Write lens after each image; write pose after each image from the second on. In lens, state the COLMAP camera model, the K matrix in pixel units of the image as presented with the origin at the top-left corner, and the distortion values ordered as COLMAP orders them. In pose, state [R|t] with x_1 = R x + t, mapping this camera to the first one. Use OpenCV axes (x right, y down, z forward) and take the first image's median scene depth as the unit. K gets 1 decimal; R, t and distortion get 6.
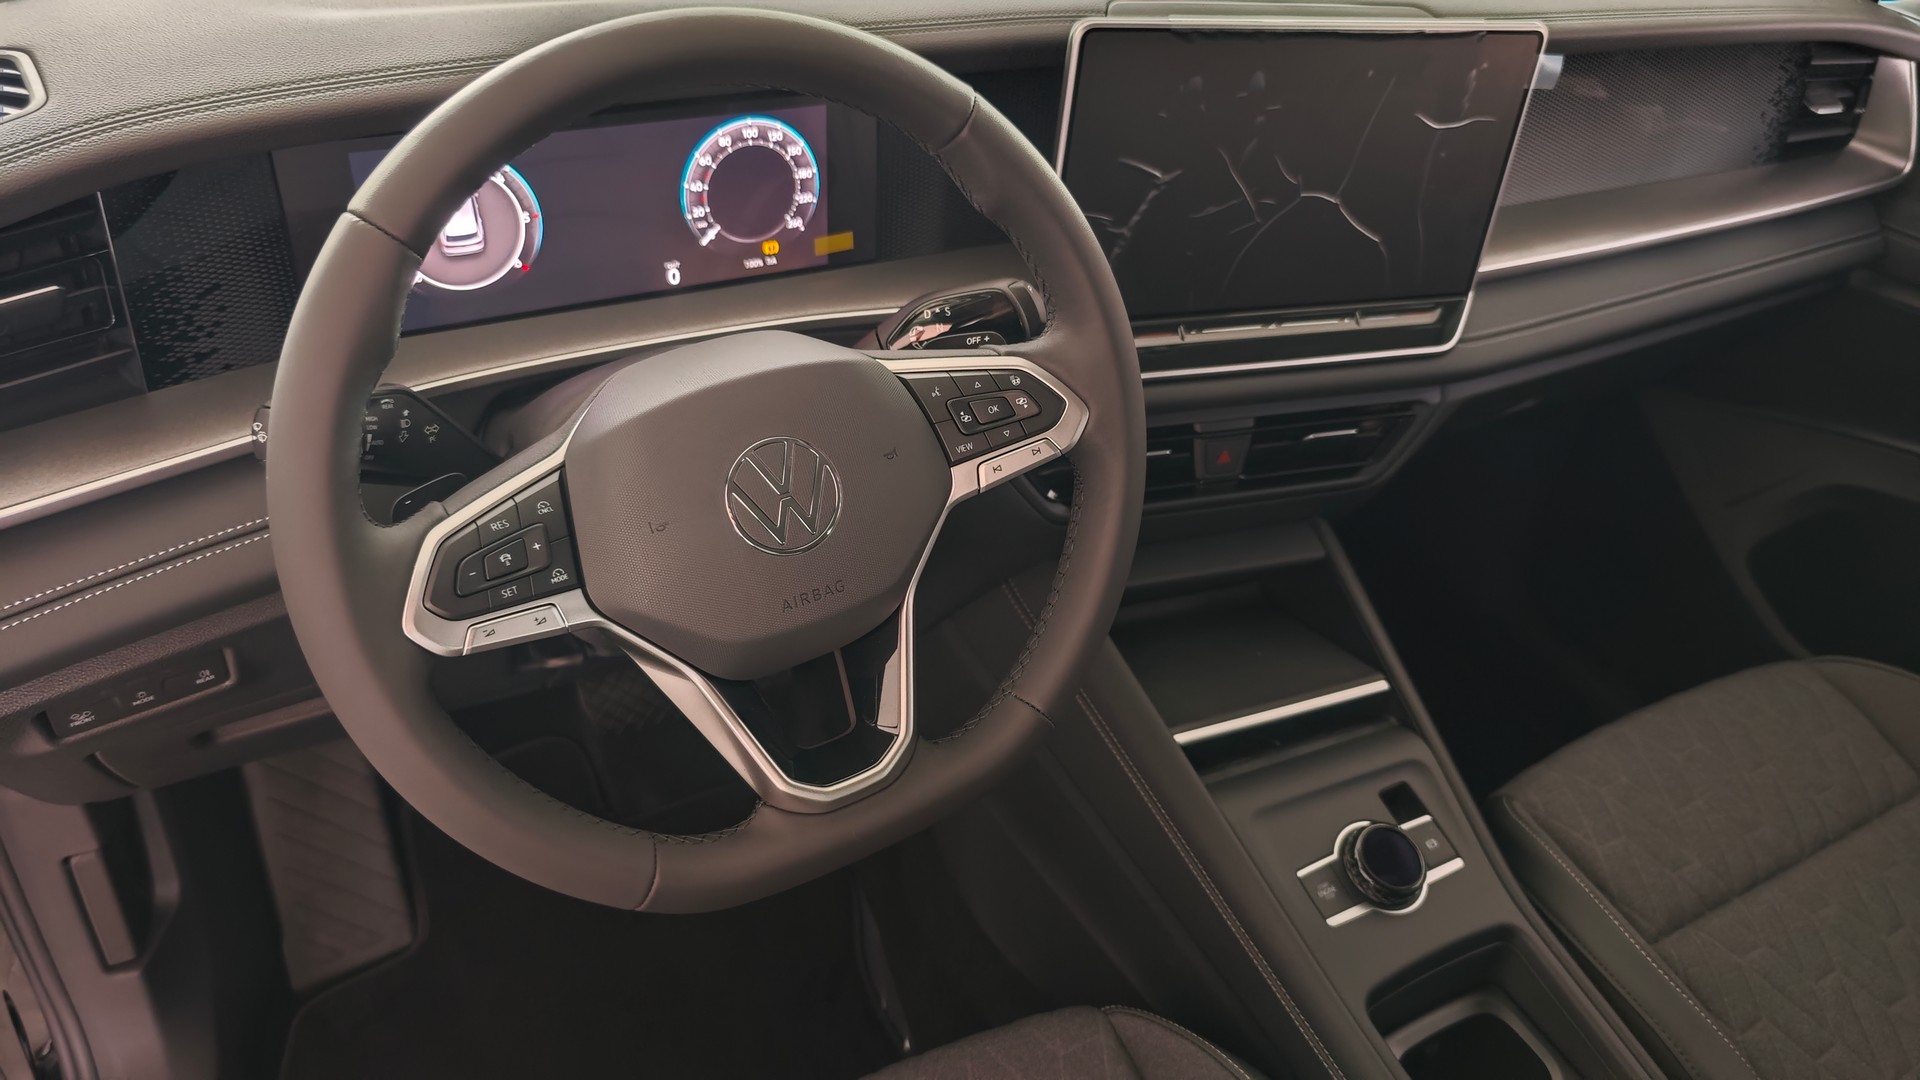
lens RADIAL K [[1307.6, 0, 960.0], [0, 1307.6, 540.0], [0, 0, 1]] dist [-0.004102, -0.011190]
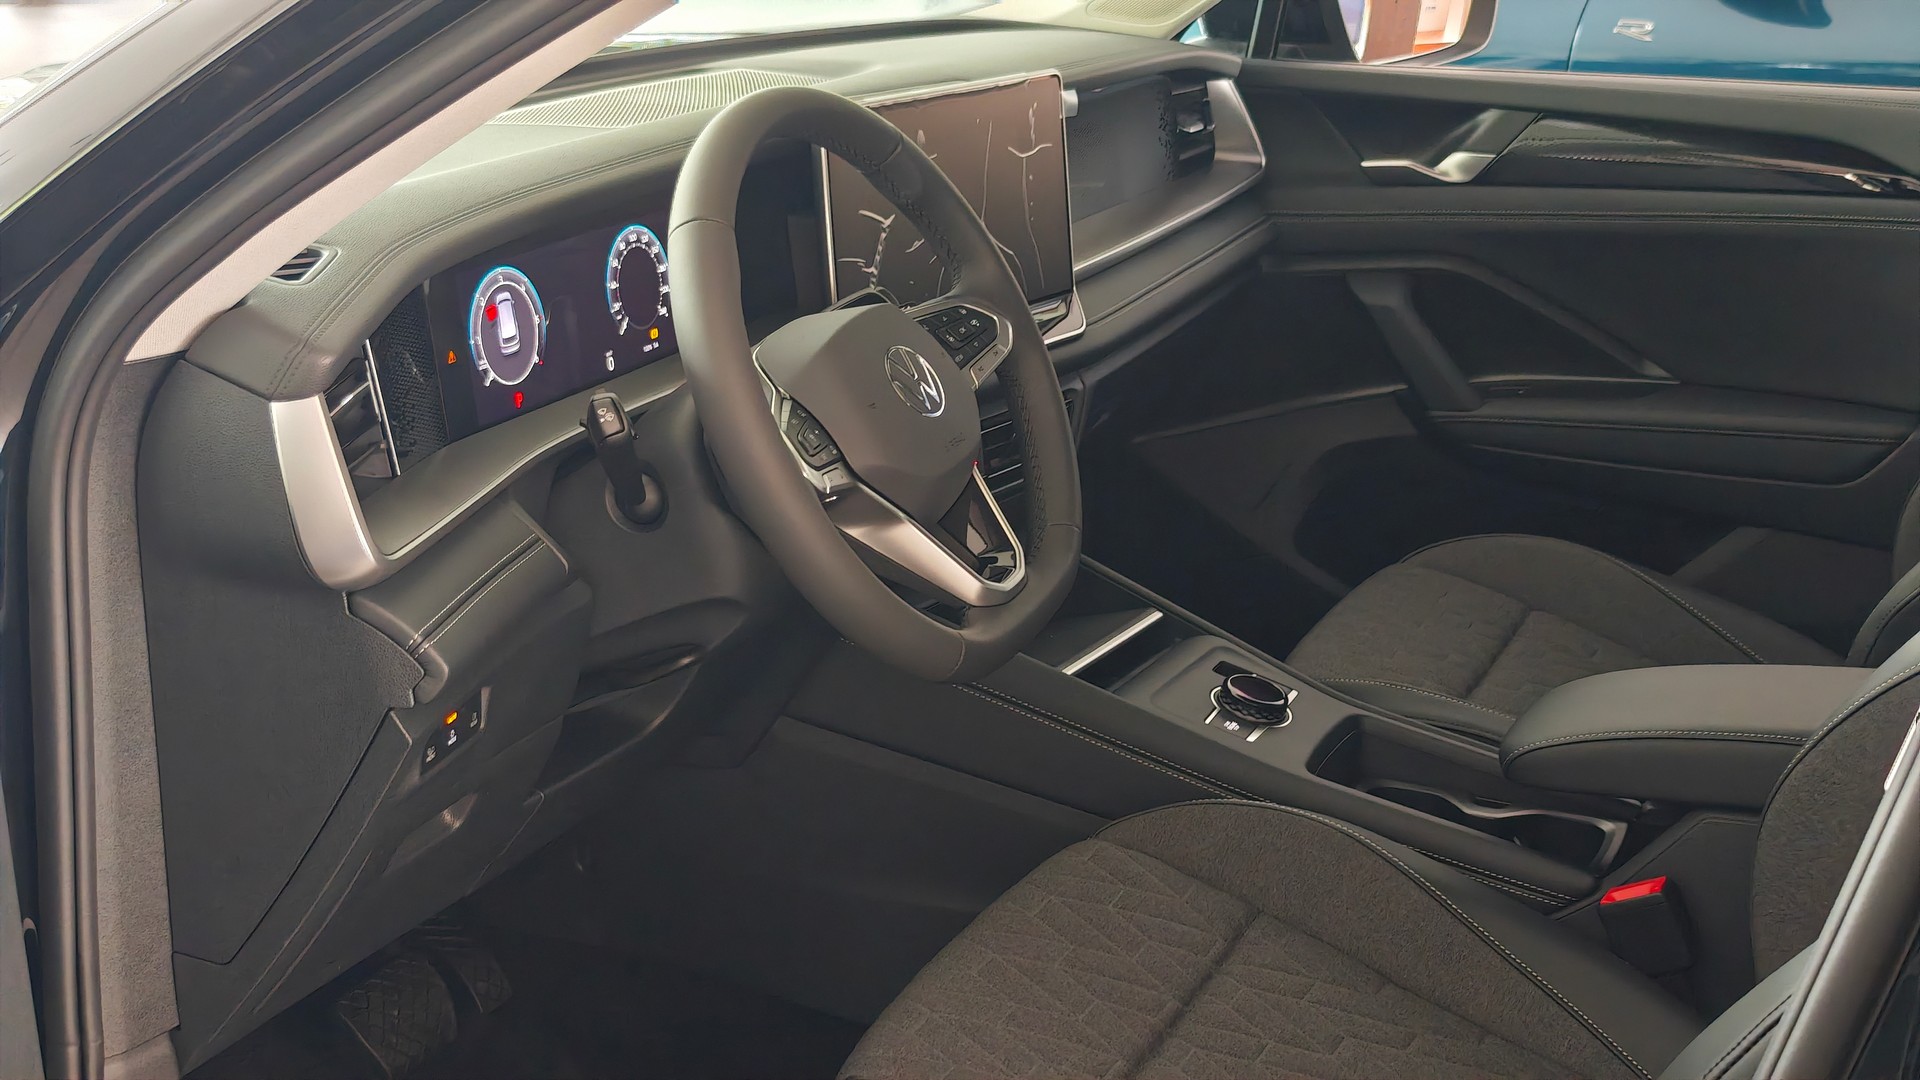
lens RADIAL K [[2485.1, 0, 960.0], [0, 2485.1, 540.0], [0, 0, 1]] dist [0.171720, 0.003844]
pose [[0.796583, -0.271255, 0.540256, -1.217268], [0.430146, 0.882267, -0.191257, 0.499887], [-0.424771, 0.384741, 0.819478, -0.905870]]
